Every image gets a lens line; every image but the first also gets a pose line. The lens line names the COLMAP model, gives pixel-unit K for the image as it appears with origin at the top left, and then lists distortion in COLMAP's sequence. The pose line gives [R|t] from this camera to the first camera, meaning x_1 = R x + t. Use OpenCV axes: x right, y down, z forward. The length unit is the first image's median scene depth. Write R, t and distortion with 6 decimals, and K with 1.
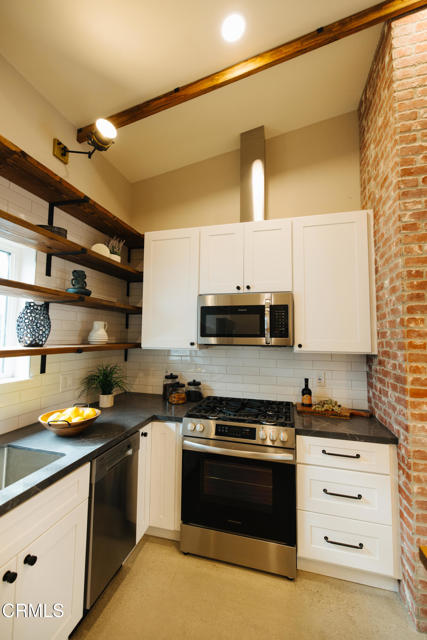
lens RADIAL K [[269.9, 0, 209.8], [0, 269.9, 318.0], [0, 0, 1]] dist [-0.000674, 0.000360]
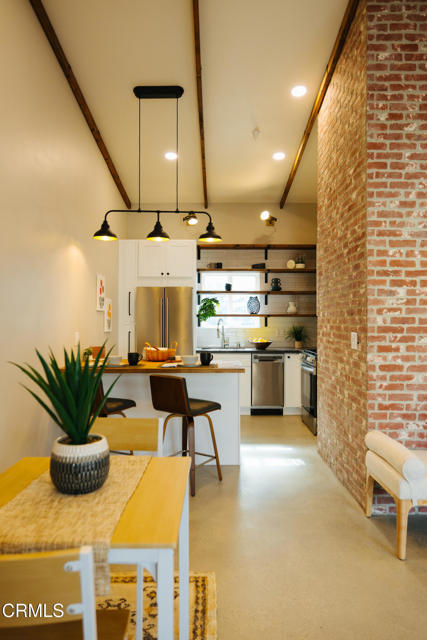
lens RADIAL K [[448.0, 0, 207.8], [0, 448.0, 318.7], [0, 0, 1]] dist [0.010468, -0.000969]
pose [[0.265101, -0.013962, -0.964120, 2.810484], [0.068388, 0.997649, 0.004357, 0.088432], [0.961792, -0.067089, 0.265433, -0.457599]]
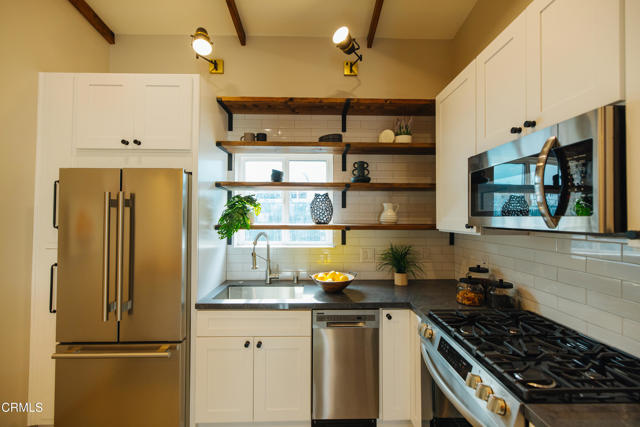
lens RADIAL K [[269.9, 0, 323.0], [0, 269.9, 211.7], [0, 0, 1]] dist [-0.000674, 0.000360]
pose [[0.304149, -0.026226, -0.952263, 0.610974], [0.064809, 0.997875, -0.006782, 0.043799], [0.950417, -0.059653, 0.305202, 0.489150]]
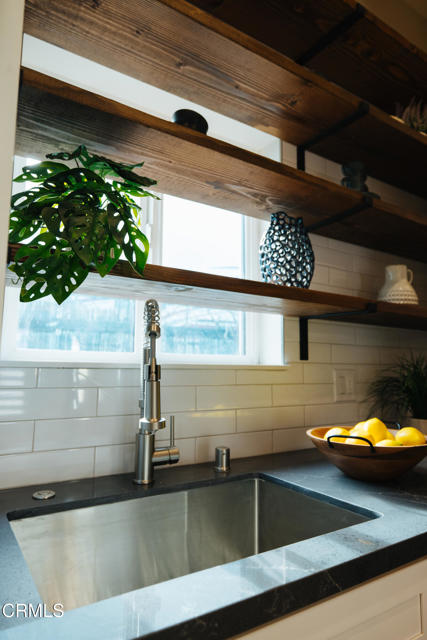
lens RADIAL K [[405.8, 0, 209.7], [0, 405.8, 321.5], [0, 0, 1]] dist [-0.001629, -0.001402]
pose [[0.739984, -0.081703, -0.667643, -0.203470], [0.045839, 0.996413, -0.071131, 0.172572], [0.671060, 0.022032, 0.741075, 0.260467]]
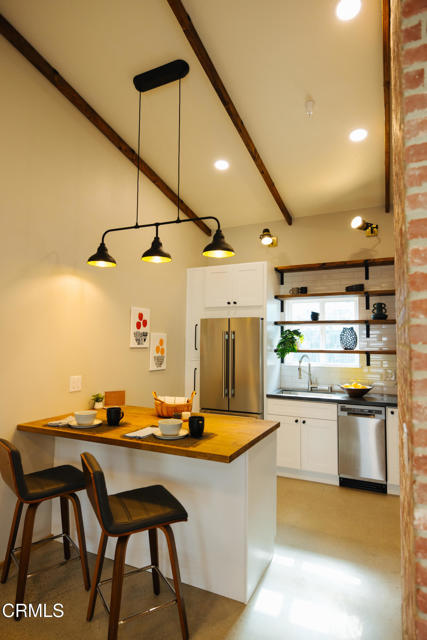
lens RADIAL K [[371.5, 0, 205.3], [0, 371.5, 320.2], [0, 0, 1]] dist [0.004660, 0.000200]
pose [[-0.177396, -0.067278, -0.981837, 1.894425], [0.058012, 0.995211, -0.078676, 0.038338], [0.982428, -0.070916, -0.172644, 0.387971]]
